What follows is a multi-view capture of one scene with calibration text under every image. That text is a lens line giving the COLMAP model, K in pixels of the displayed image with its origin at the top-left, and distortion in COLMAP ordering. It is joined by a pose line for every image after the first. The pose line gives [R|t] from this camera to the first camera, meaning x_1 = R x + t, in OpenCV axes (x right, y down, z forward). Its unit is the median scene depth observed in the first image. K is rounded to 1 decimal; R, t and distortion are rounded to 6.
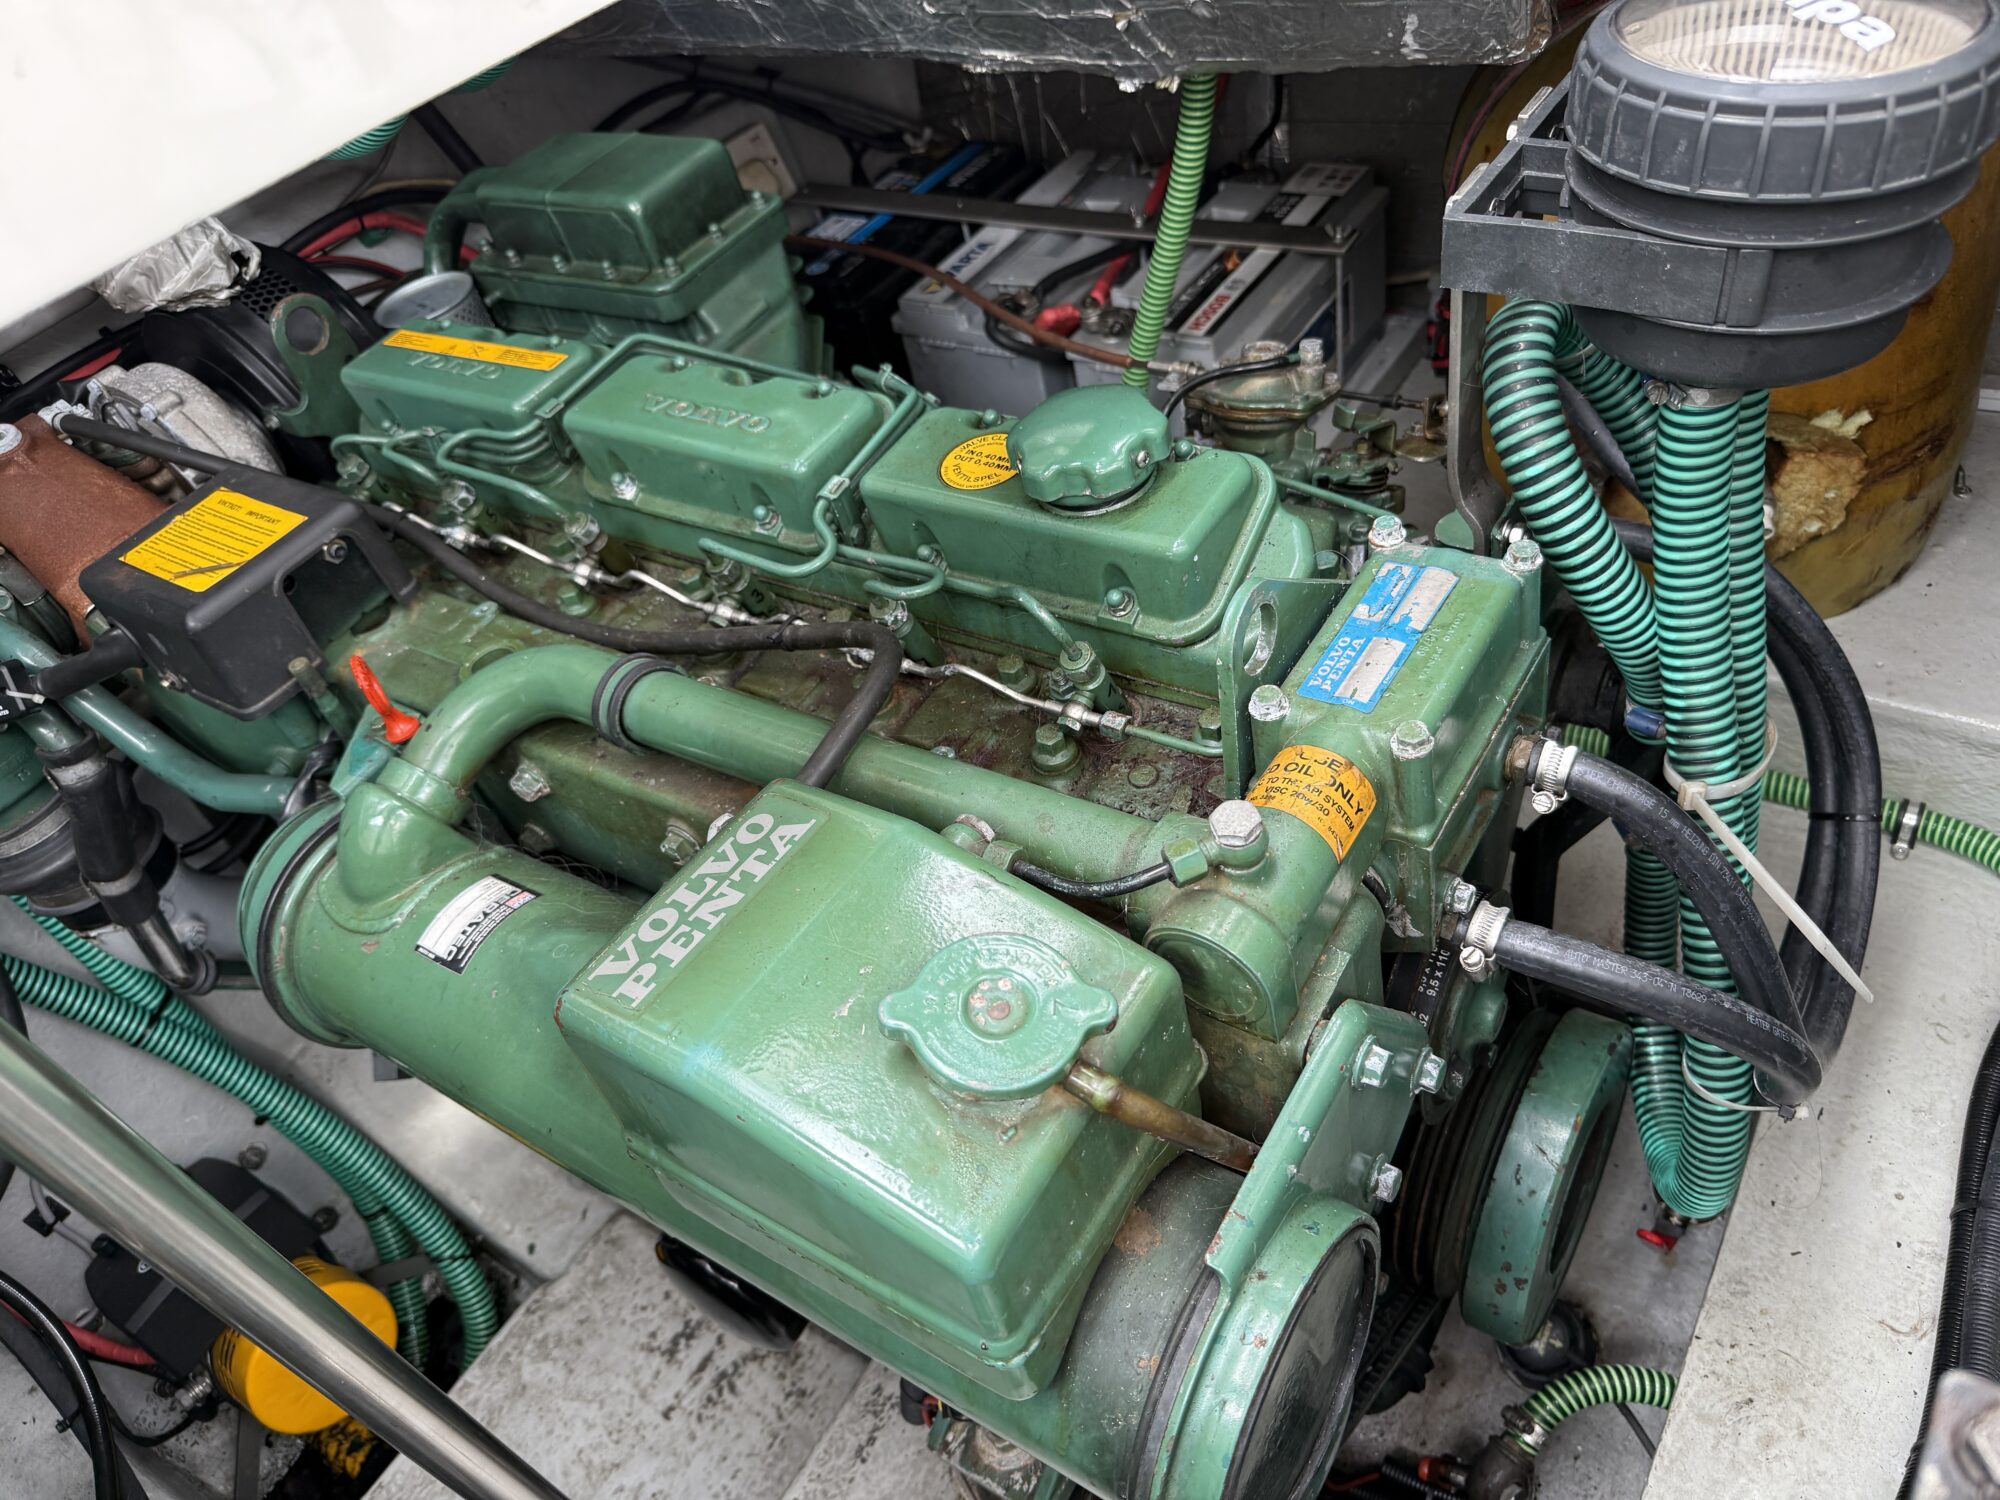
lens RADIAL K [[1421.5, 0, 1007.6], [0, 1421.5, 752.8], [0, 0, 1]] dist [0.064127, -0.080537]
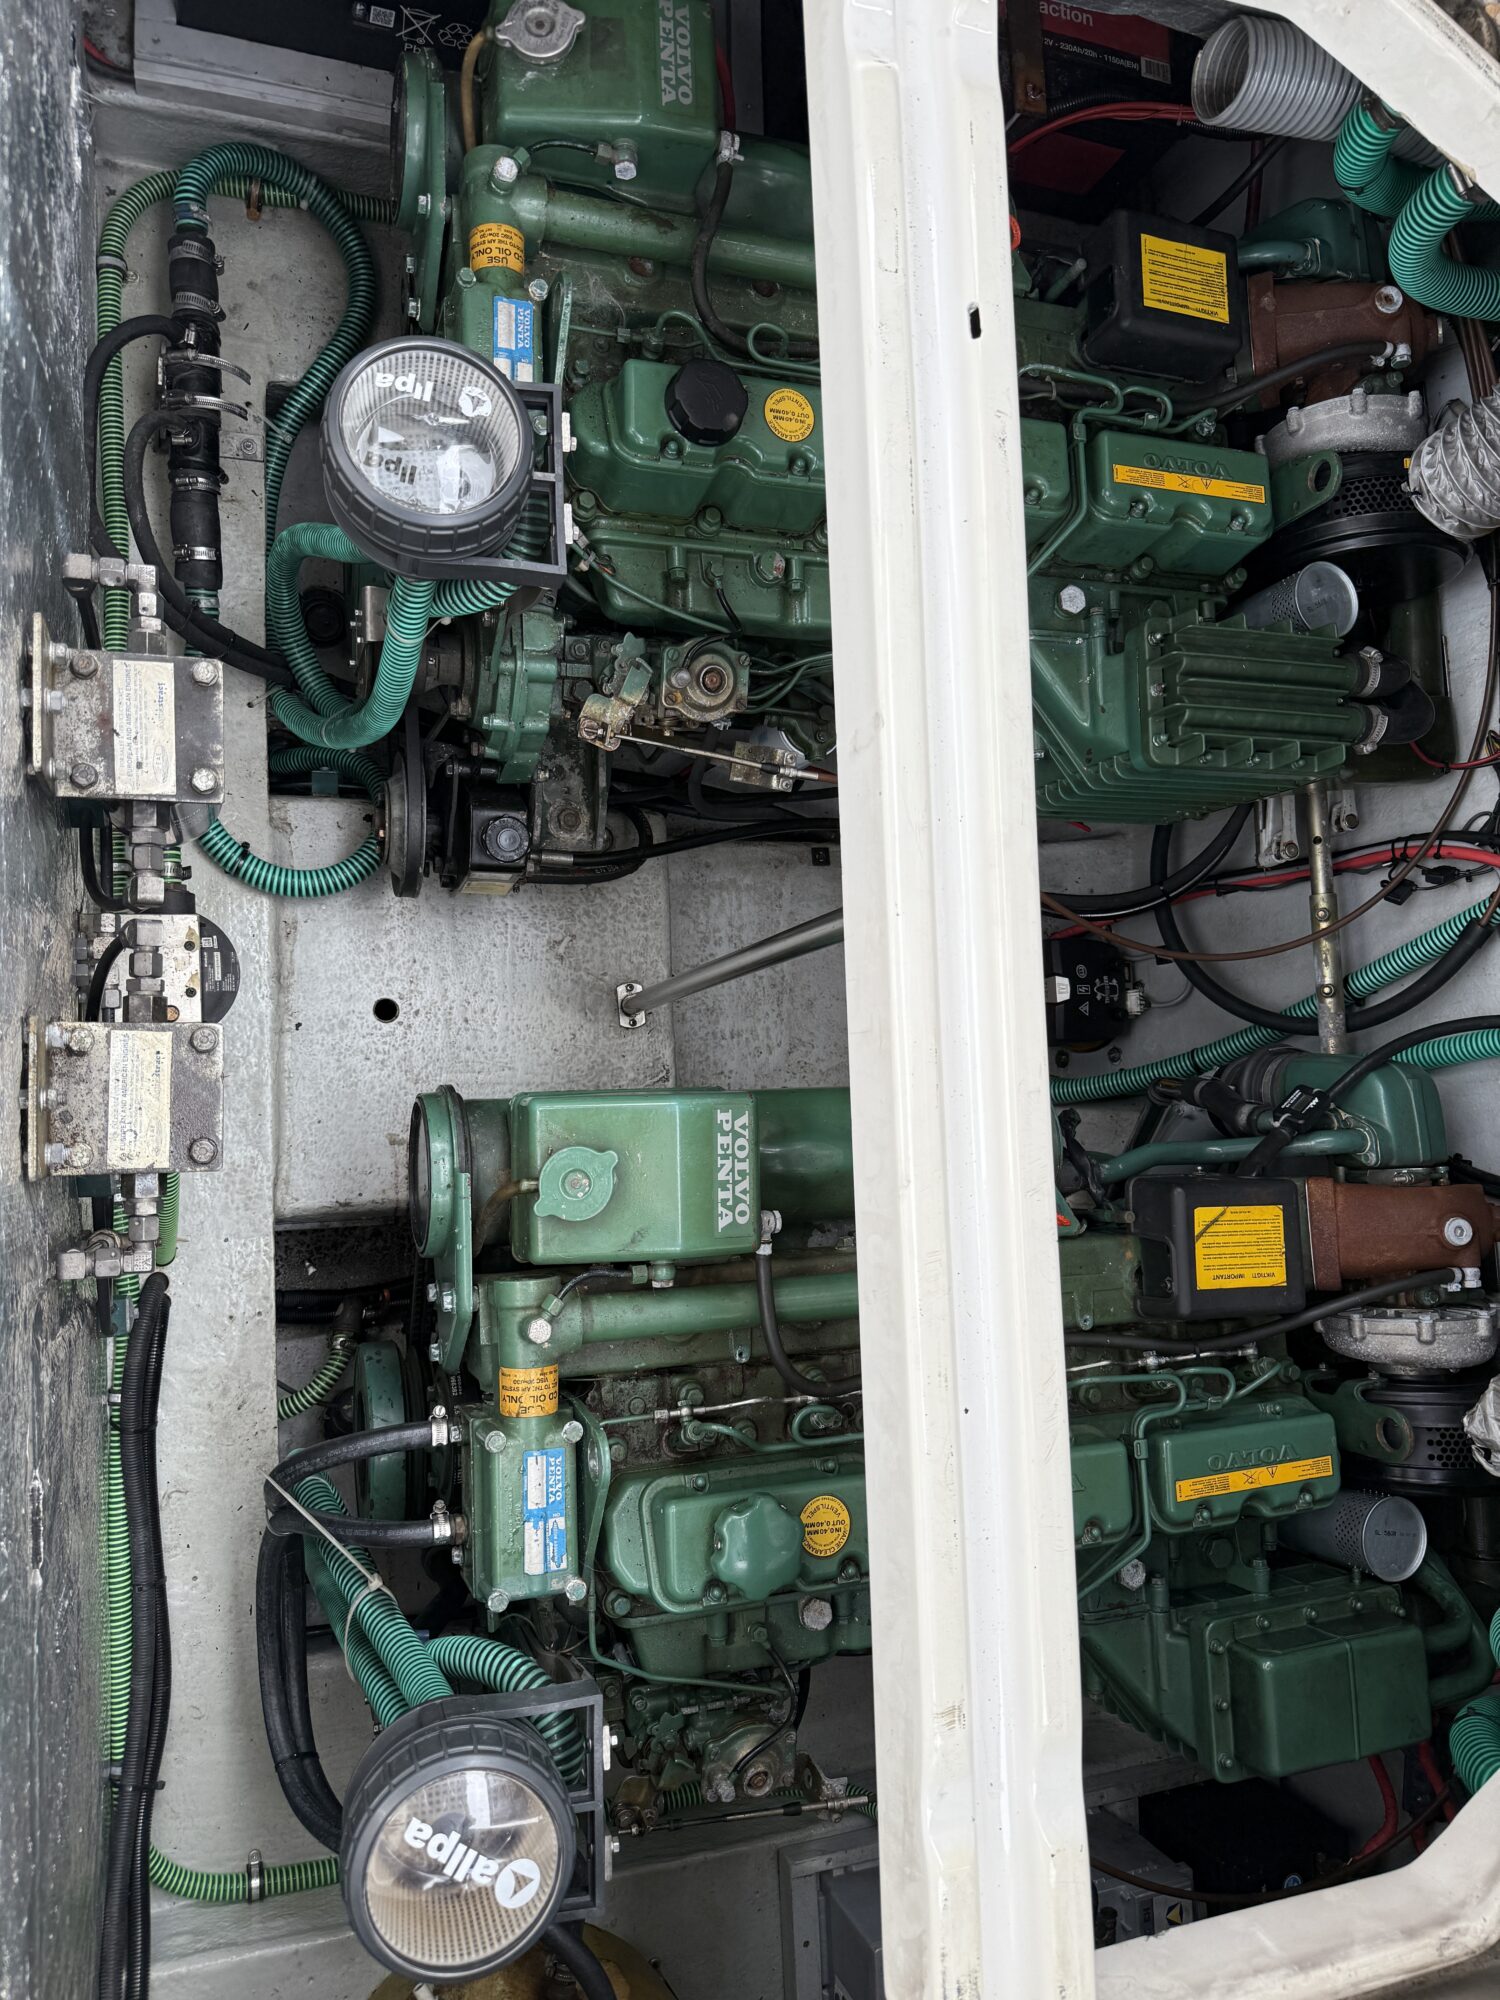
lens RADIAL K [[1409.1, 0, 749.4], [0, 1409.1, 991.5], [0, 0, 1]] dist [0.009452, -0.031543]
pose [[-0.820595, 0.555866, -0.132807, -0.060741], [-0.507170, -0.601160, 0.617564, -0.670828], [0.263445, 0.574125, 0.775227, -0.512896]]
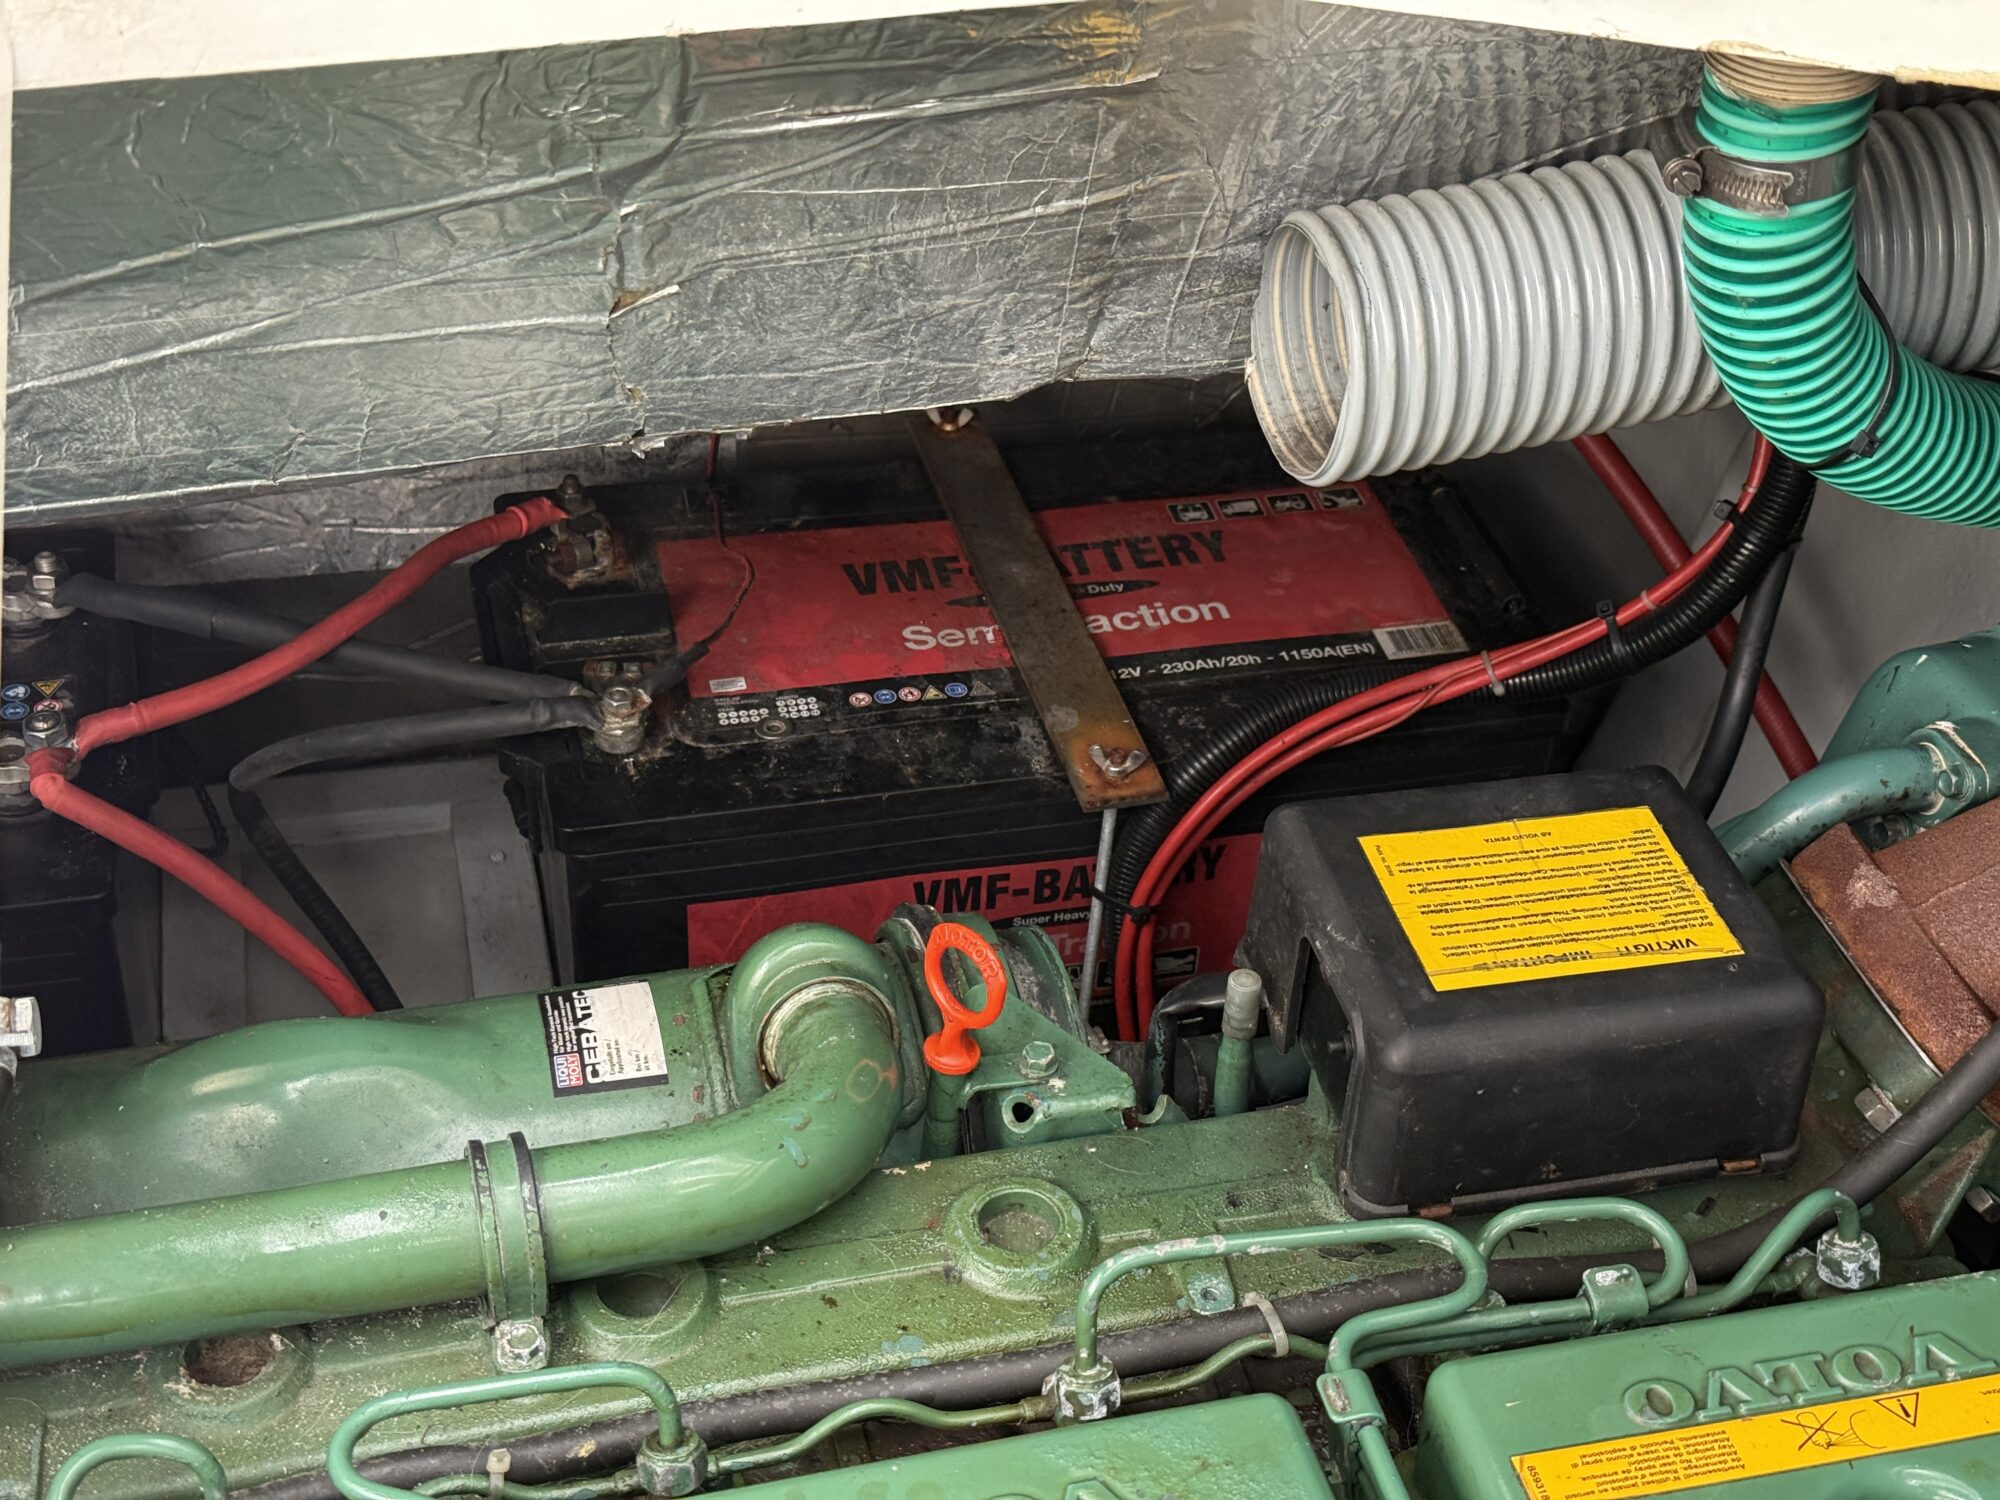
lens RADIAL K [[2764.8, 0, 1000.0], [0, 2764.8, 750.0], [0, 0, 1]] dist [0.174794, -0.410013]
pose [[-0.674895, 0.573468, -0.464382, -0.563142], [-0.444569, 0.186295, 0.876158, -0.249748], [0.588961, 0.797764, 0.129217, 0.112638]]
